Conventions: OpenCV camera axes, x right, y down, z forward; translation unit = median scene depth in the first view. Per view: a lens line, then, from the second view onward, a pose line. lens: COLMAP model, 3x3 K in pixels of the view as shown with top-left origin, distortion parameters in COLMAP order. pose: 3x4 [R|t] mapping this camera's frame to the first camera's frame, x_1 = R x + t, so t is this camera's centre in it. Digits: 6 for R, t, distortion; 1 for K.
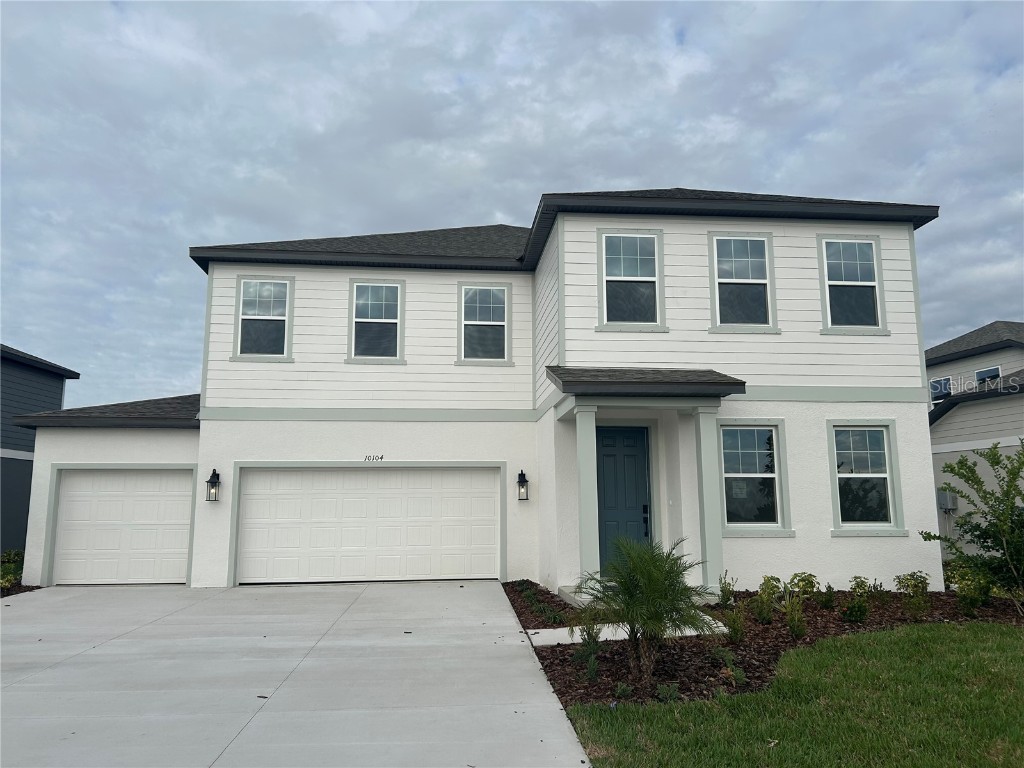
lens RADIAL K [[782.4, 0, 512.0], [0, 782.4, 384.0], [0, 0, 1]] dist [0.031830, -0.000593]
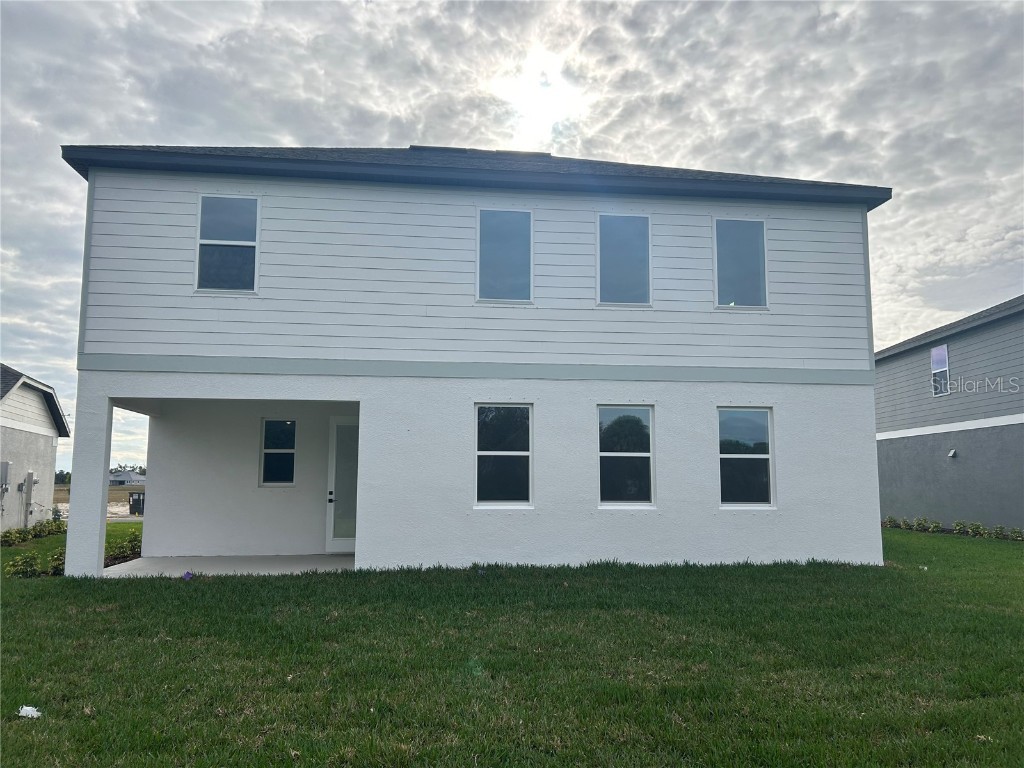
lens RADIAL K [[774.4, 0, 511.9], [0, 774.4, 403.6], [0, 0, 1]] dist [0.074856, -0.000442]
pose [[0.999768, 0.012921, 0.017252, 0.145262], [-0.013797, 0.998572, 0.051616, 0.001486], [-0.016560, -0.051842, 0.998518, 0.011972]]
